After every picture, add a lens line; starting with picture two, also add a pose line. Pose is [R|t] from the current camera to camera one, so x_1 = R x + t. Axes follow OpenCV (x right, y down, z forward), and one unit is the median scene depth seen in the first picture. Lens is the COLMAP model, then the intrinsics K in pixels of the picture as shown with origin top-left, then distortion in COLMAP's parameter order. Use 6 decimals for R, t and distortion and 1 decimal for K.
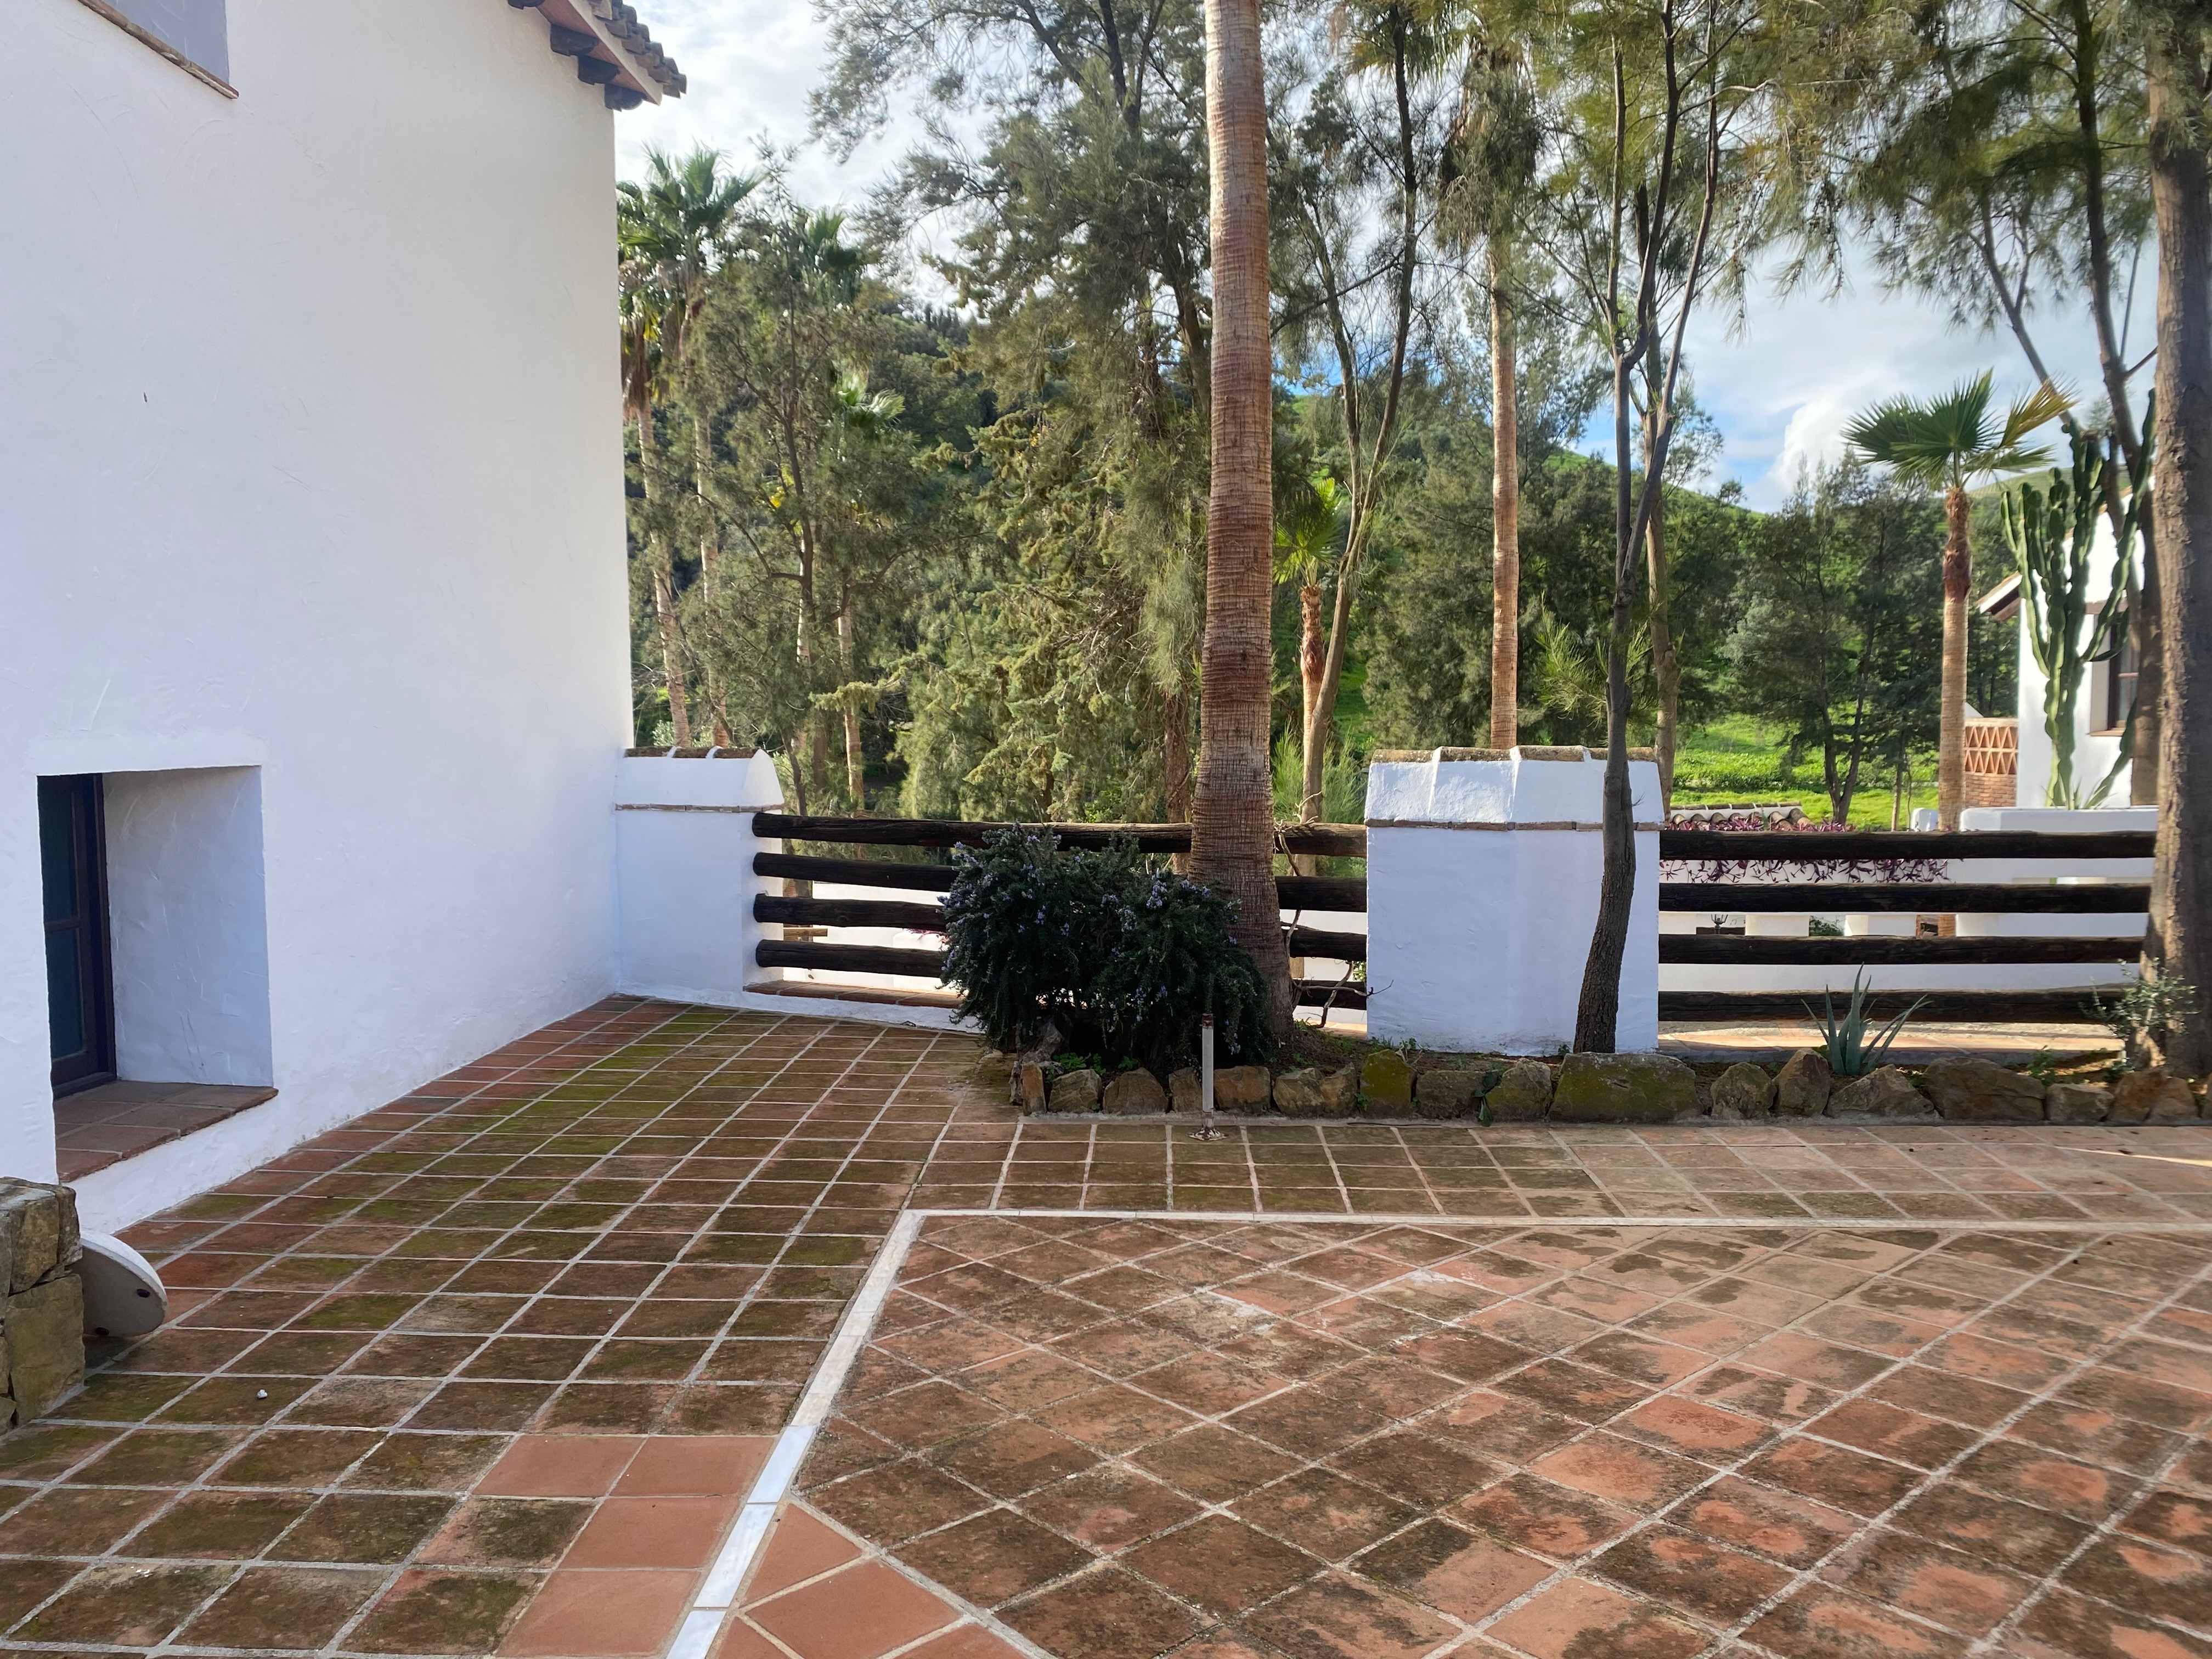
lens RADIAL K [[1676.6, 0, 1086.0], [0, 1676.6, 828.1], [0, 0, 1]] dist [0.028863, -0.013868]
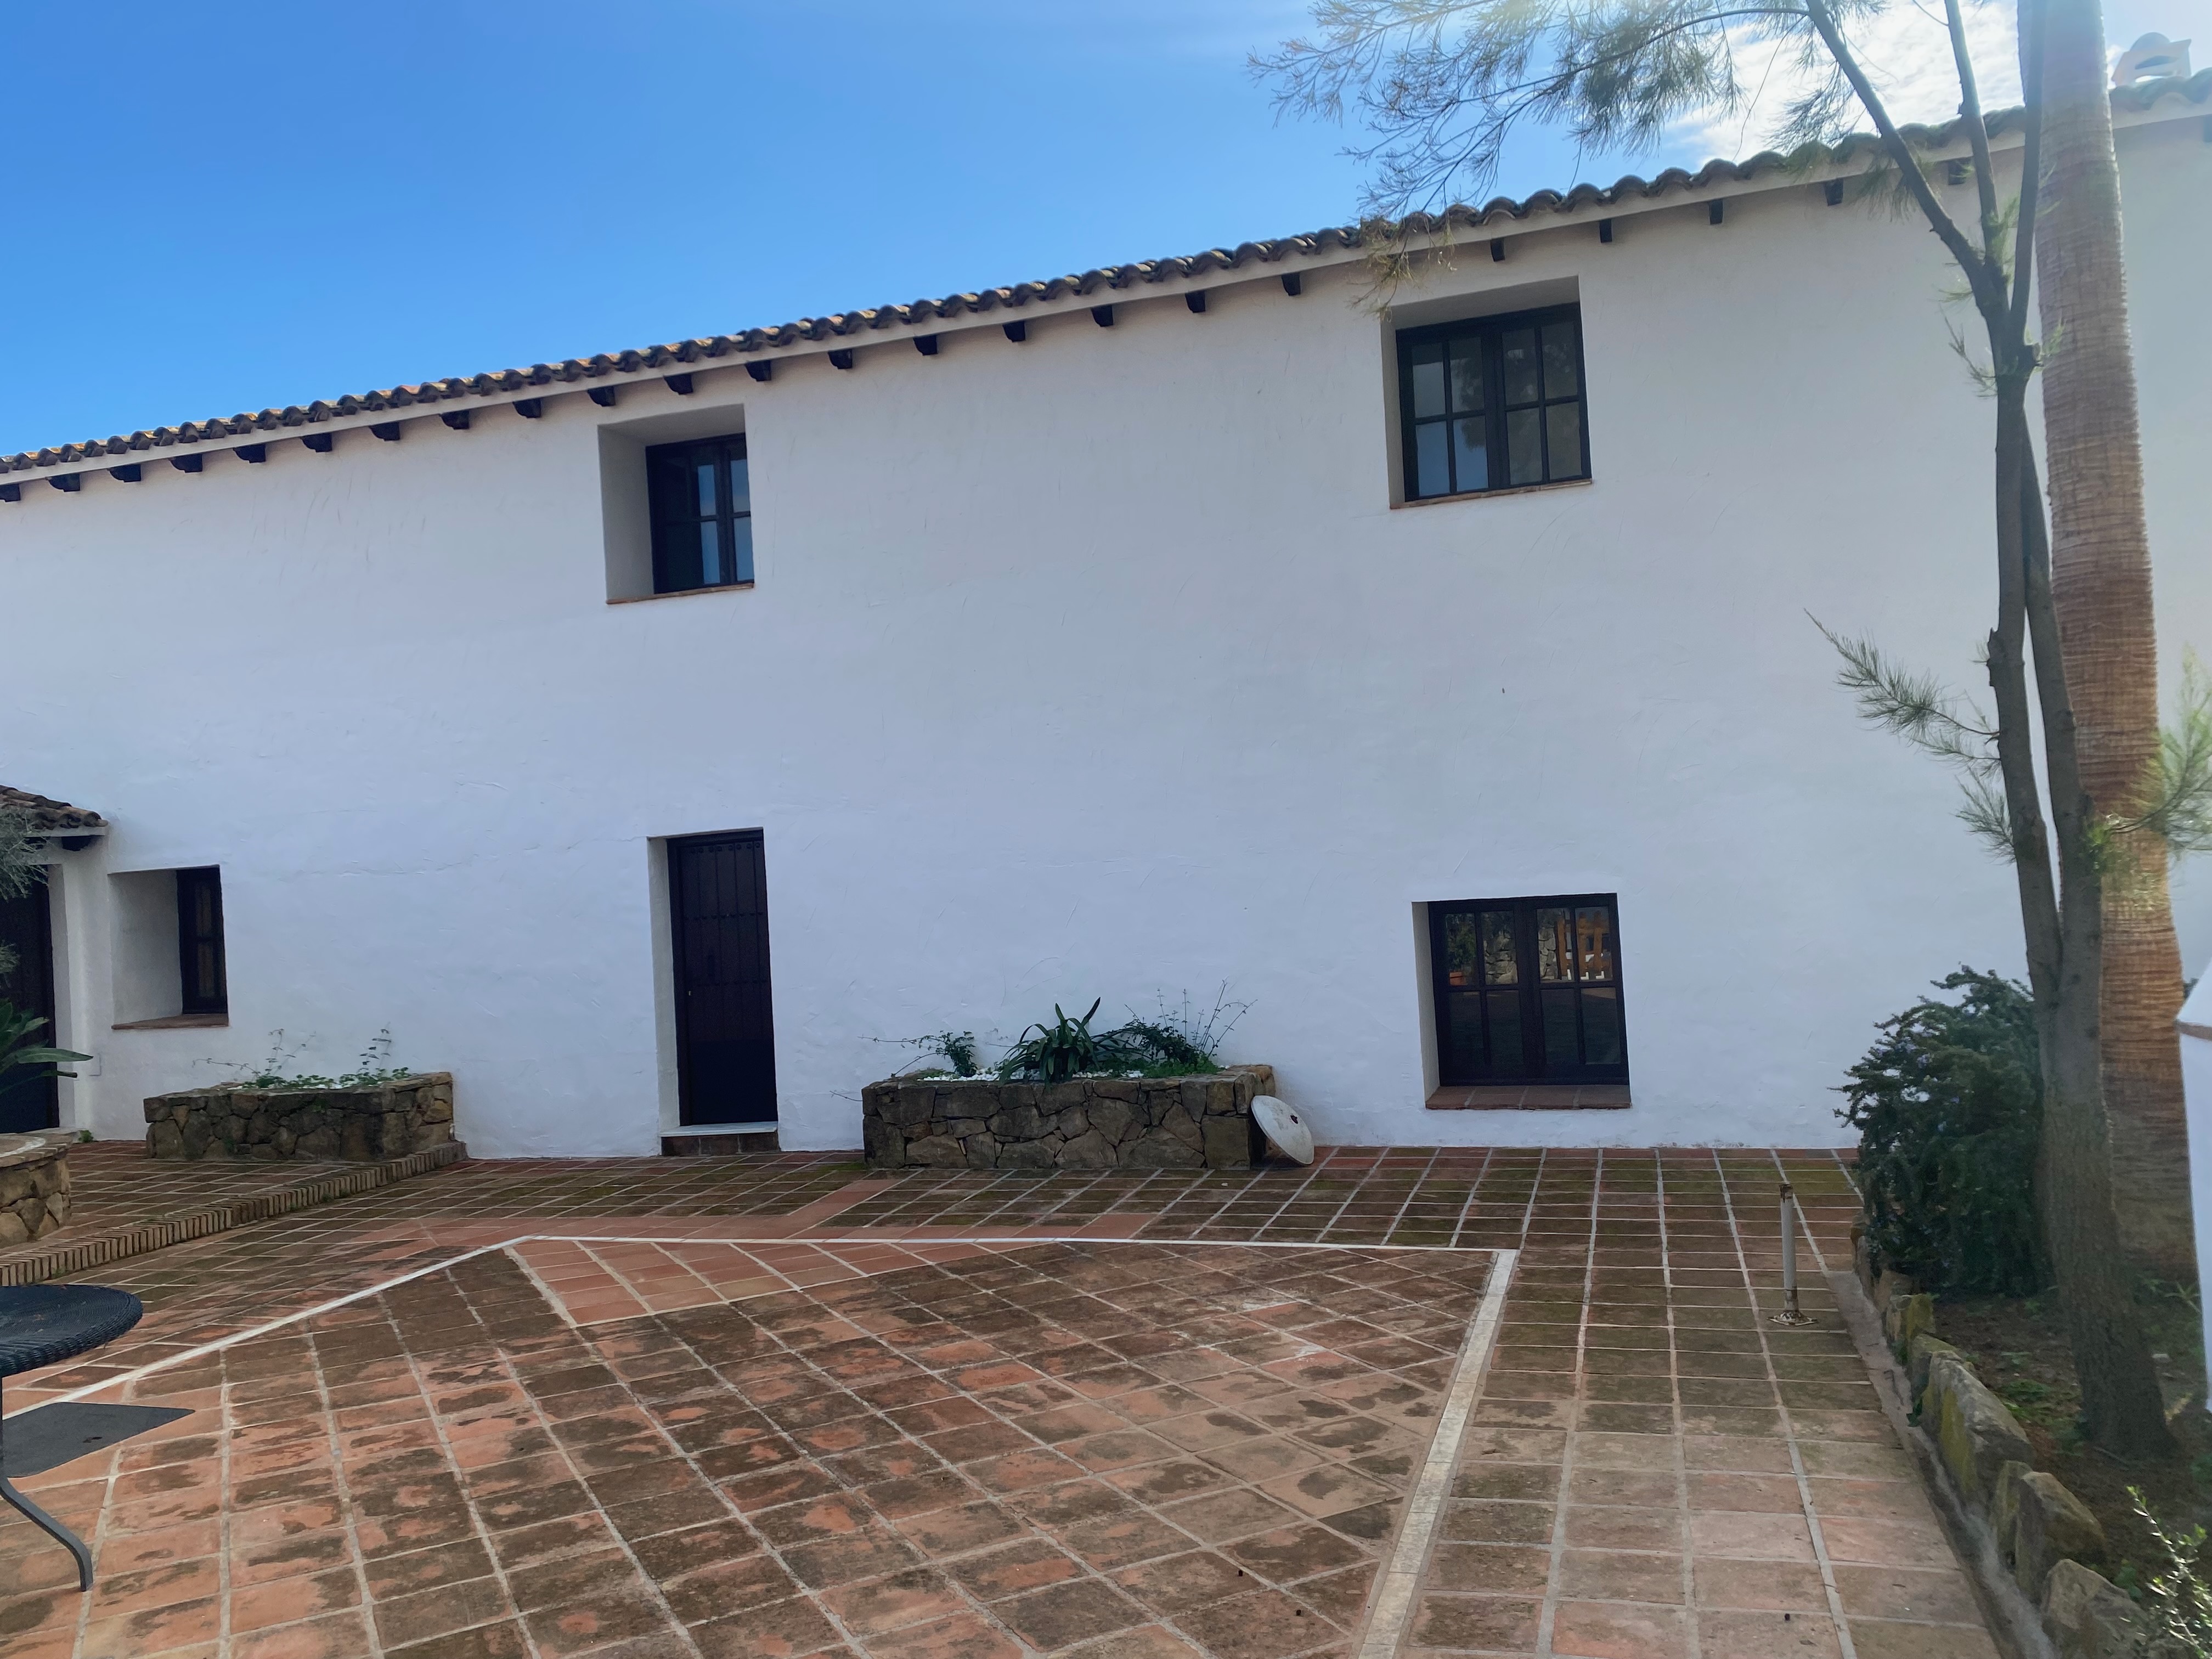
lens RADIAL K [[1676.6, 0, 1098.1], [0, 1676.6, 829.5], [0, 0, 1]] dist [0.028863, -0.013868]
pose [[-0.252226, -0.012768, -0.967584, 1.483625], [-0.013534, 0.999862, -0.009665, -0.095550], [0.967574, 0.010657, -0.252363, 1.215920]]
